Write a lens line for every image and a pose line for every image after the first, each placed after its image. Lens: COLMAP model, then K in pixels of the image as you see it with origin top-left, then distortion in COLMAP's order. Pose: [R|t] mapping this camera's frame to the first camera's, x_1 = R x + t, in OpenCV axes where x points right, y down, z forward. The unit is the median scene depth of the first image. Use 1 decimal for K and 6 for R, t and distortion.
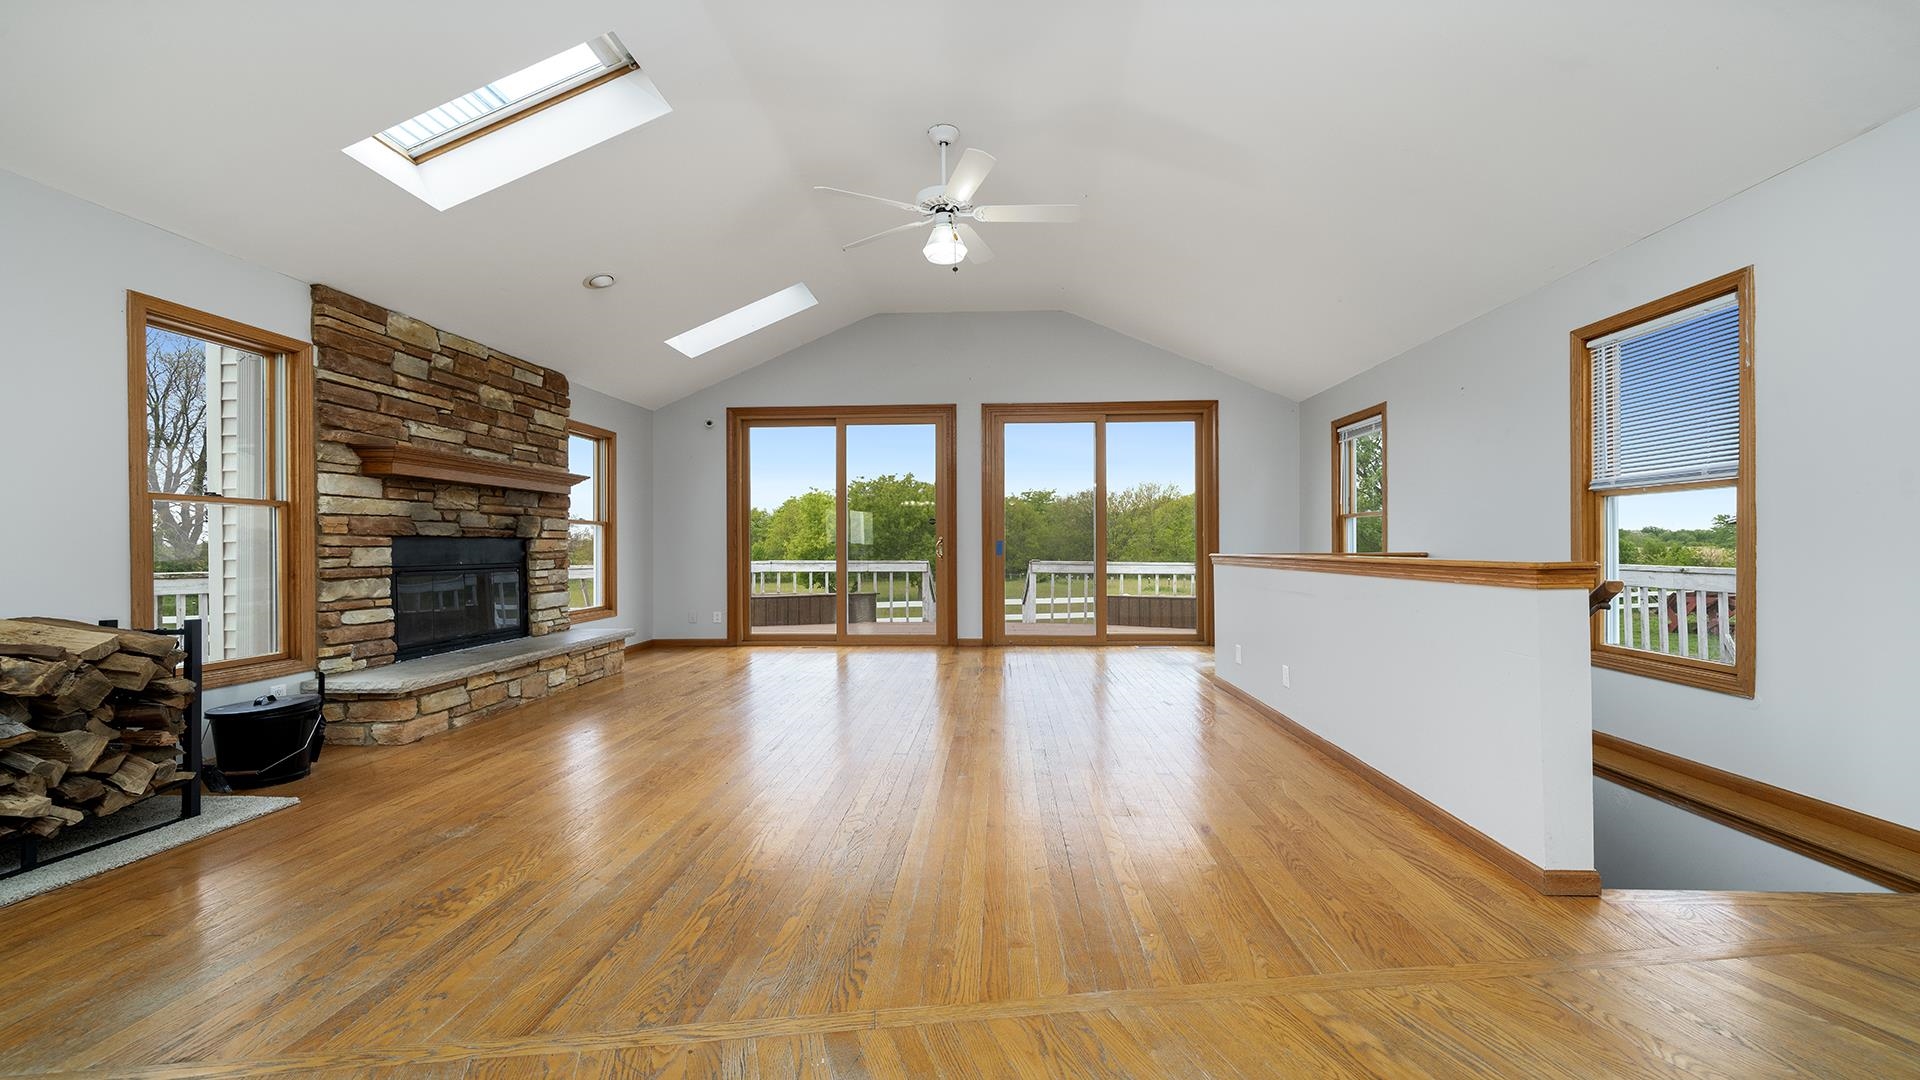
lens RADIAL K [[777.8, 0, 960.0], [0, 777.8, 540.0], [0, 0, 1]] dist [-0.000341, 0.000112]
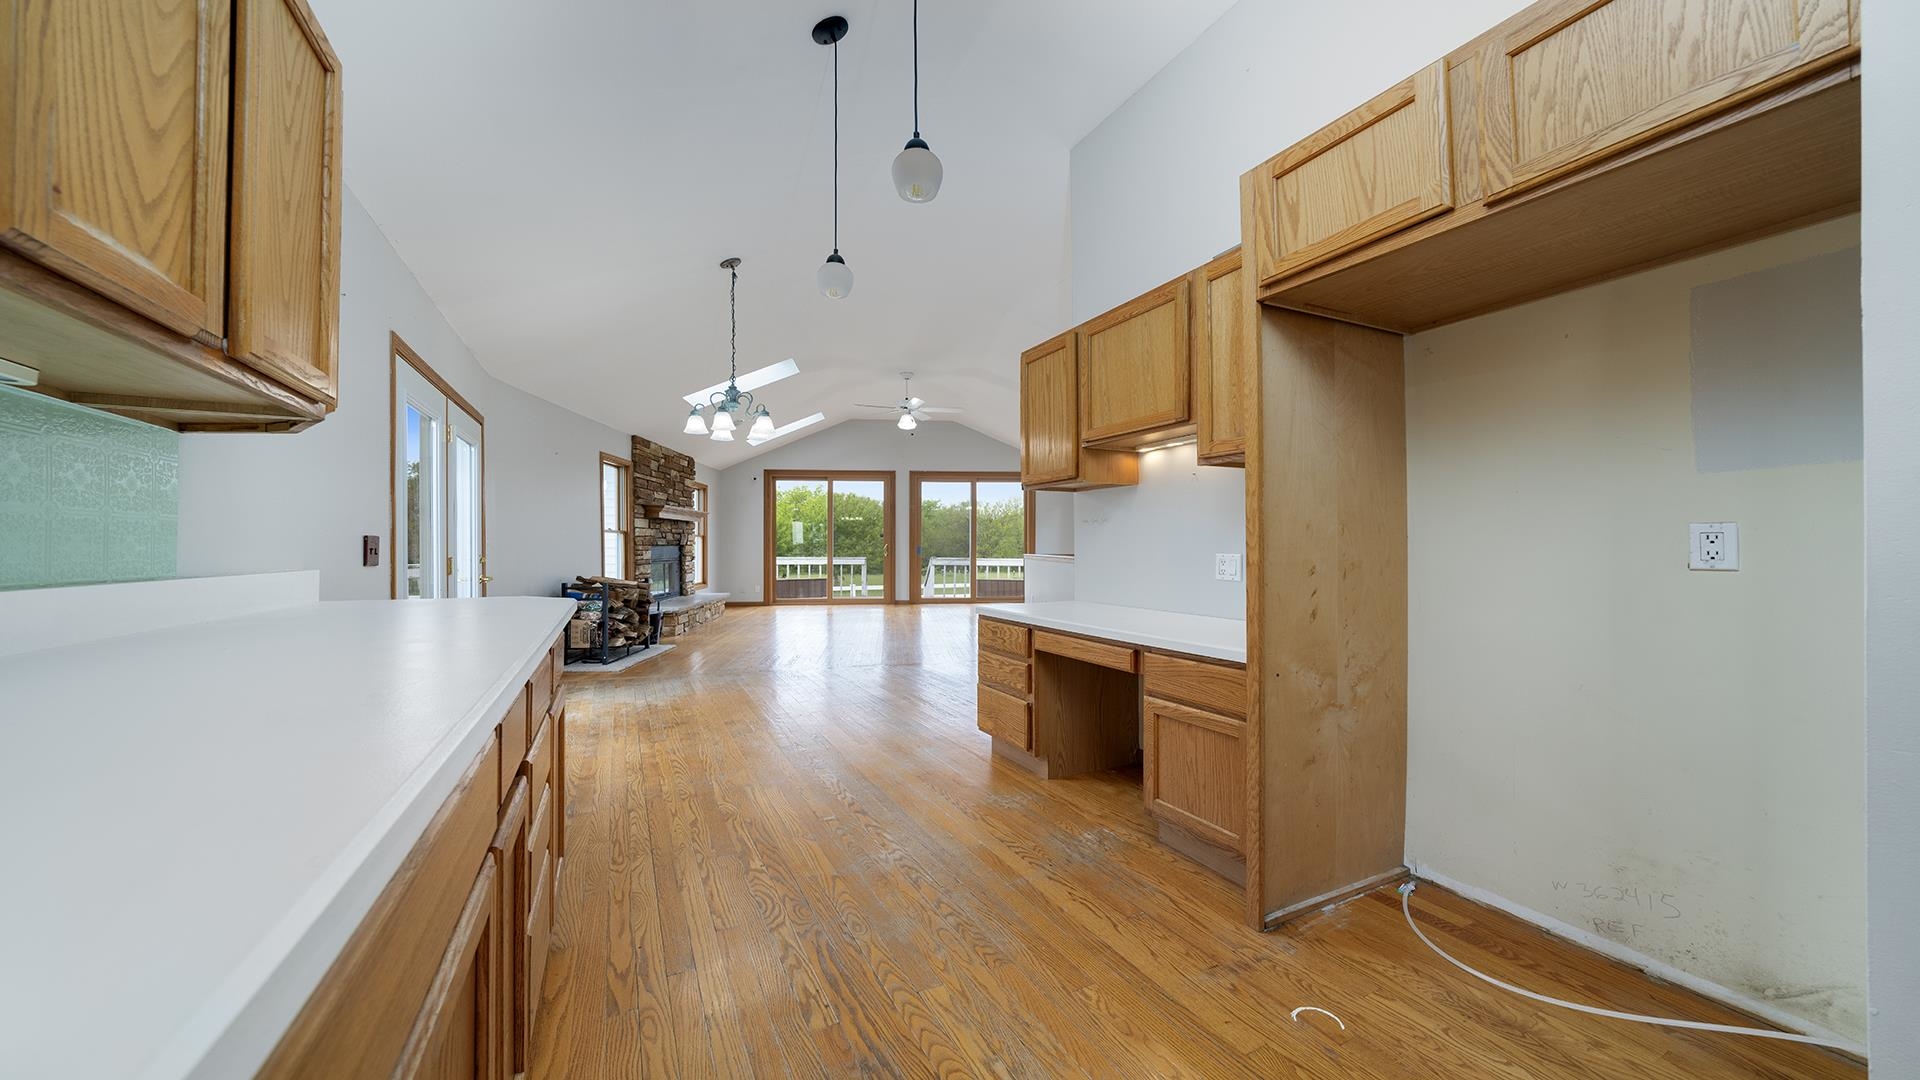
lens RADIAL K [[668.3, 0, 959.7], [0, 668.3, 546.2], [0, 0, 1]] dist [-0.005447, 0.000036]
pose [[0.988515, 0.004623, 0.151050, -0.136618], [-0.006021, 0.999943, 0.008801, -0.021002], [-0.151000, -0.009610, 0.988487, -0.844526]]
